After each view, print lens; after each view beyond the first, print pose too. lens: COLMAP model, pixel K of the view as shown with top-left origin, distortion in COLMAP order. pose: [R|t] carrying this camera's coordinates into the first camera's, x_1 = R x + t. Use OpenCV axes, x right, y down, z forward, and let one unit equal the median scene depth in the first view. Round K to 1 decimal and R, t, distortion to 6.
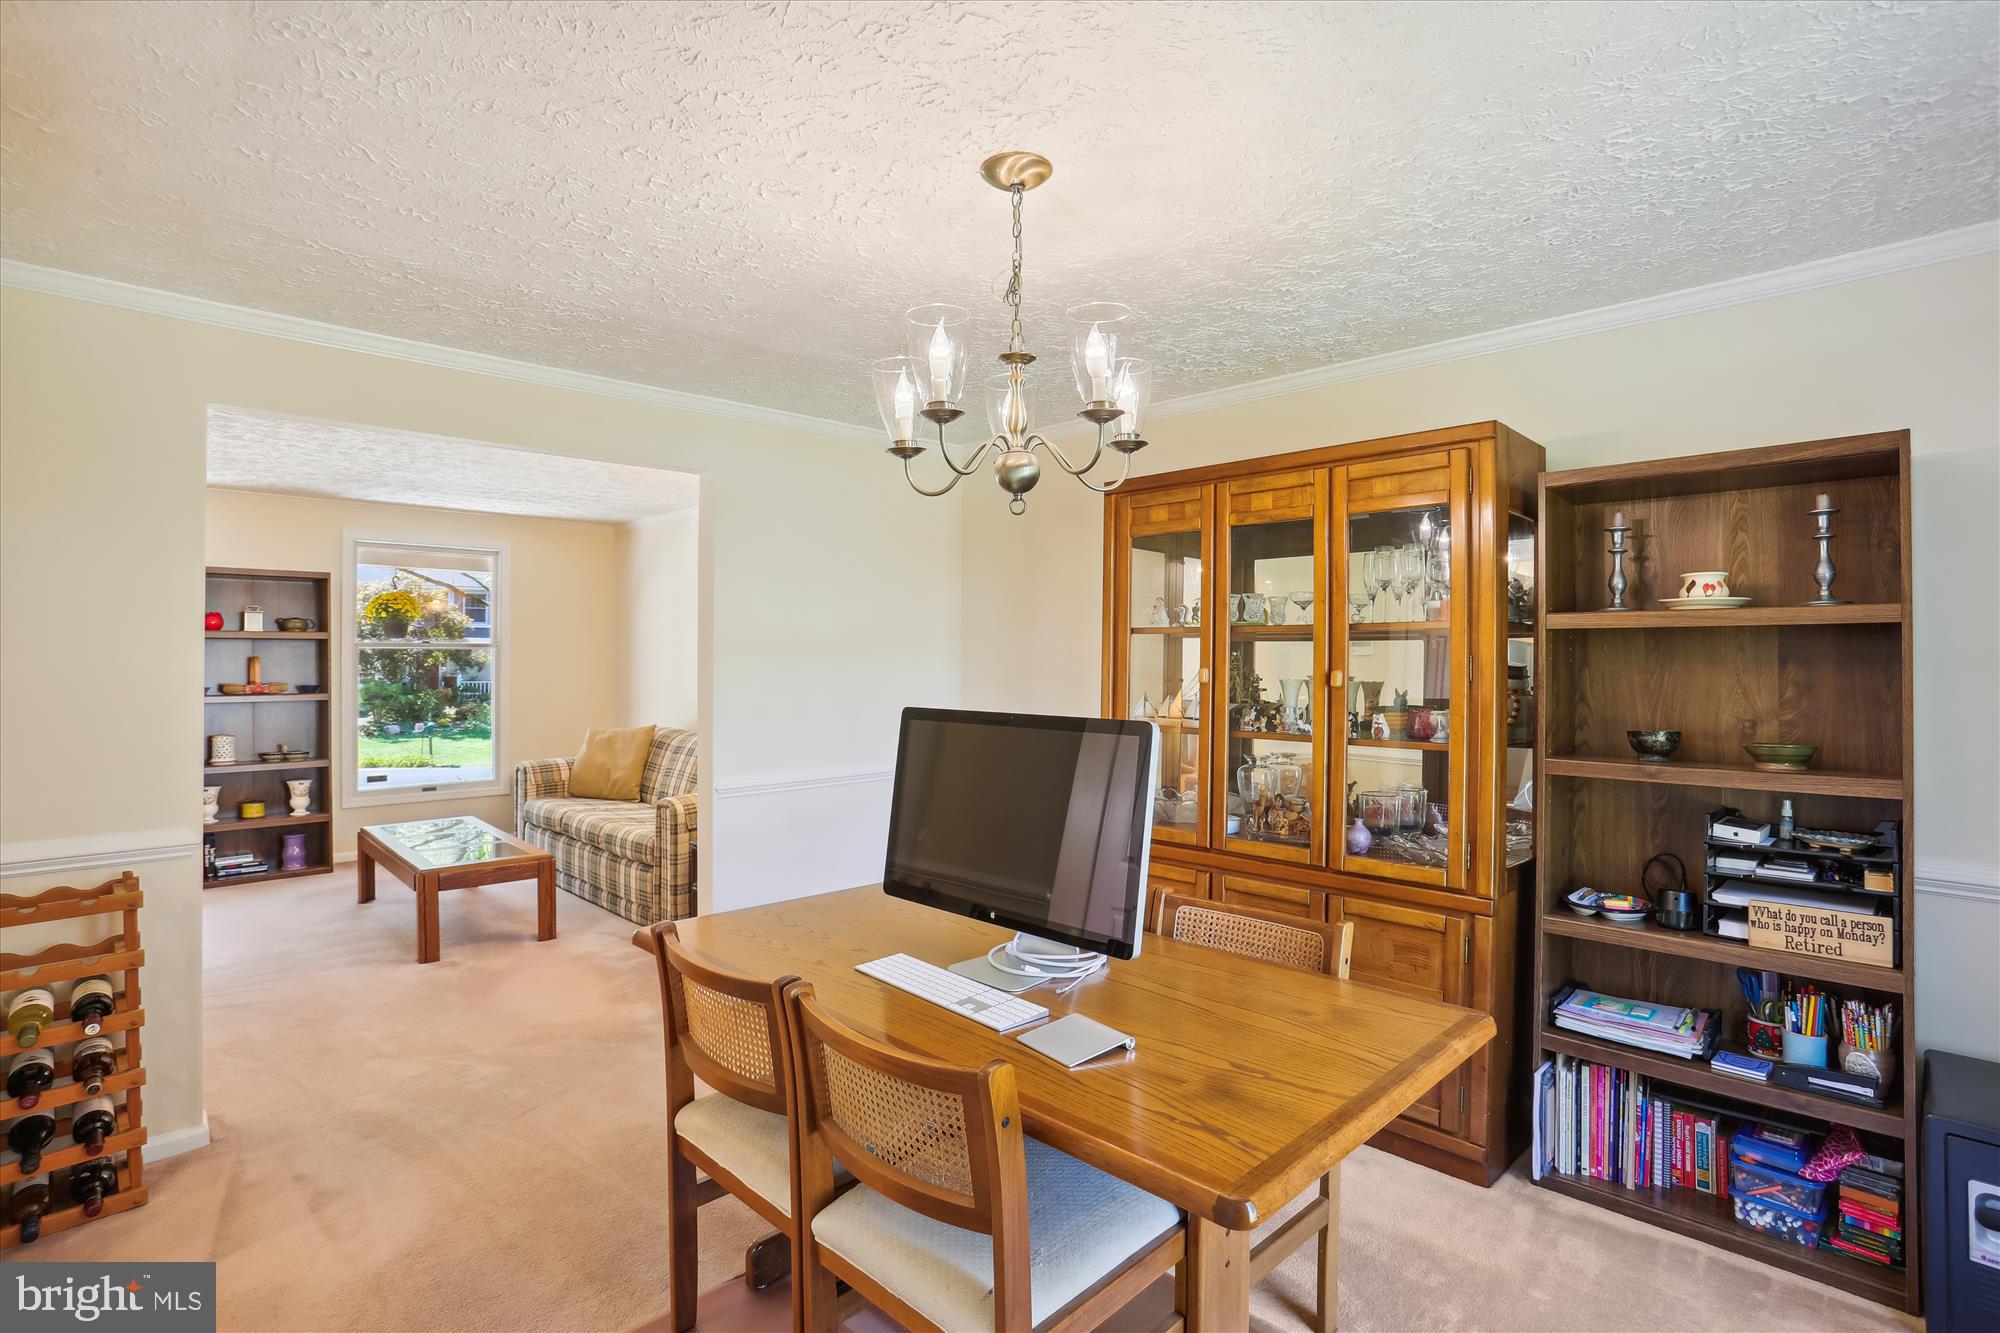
lens RADIAL K [[977.2, 0, 991.8], [0, 977.2, 660.4], [0, 0, 1]] dist [-0.069939, 0.026113]
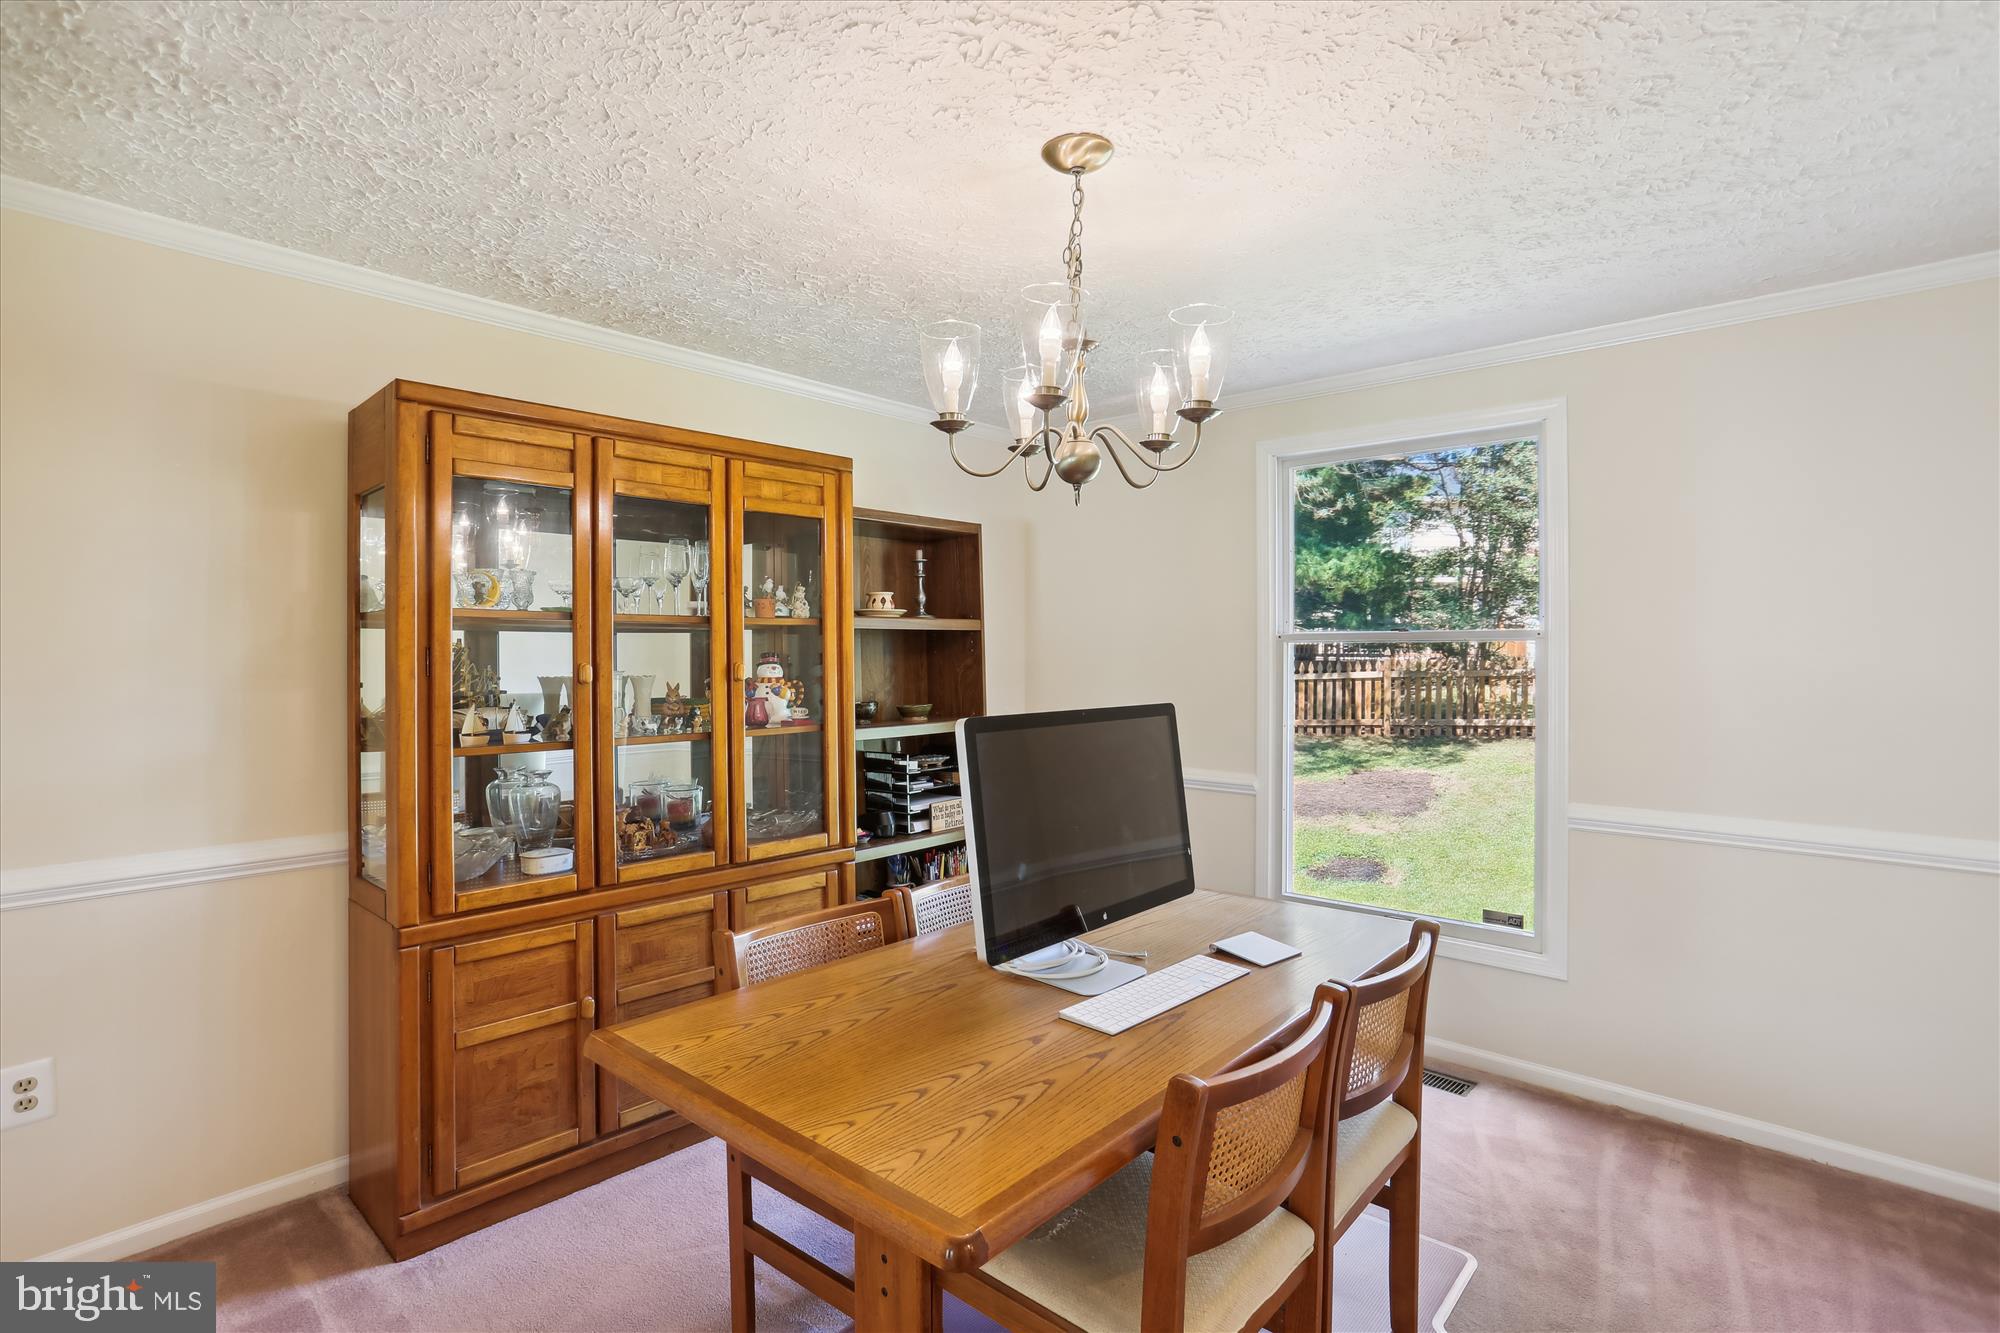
lens RADIAL K [[977.2, 0, 991.8], [0, 977.2, 660.4], [0, 0, 1]] dist [-0.069939, 0.026113]
pose [[-0.063877, -0.013301, 0.997869, -0.658323], [0.002432, 0.999906, 0.013483, -0.006358], [-0.997955, 0.003288, -0.063839, 0.801385]]
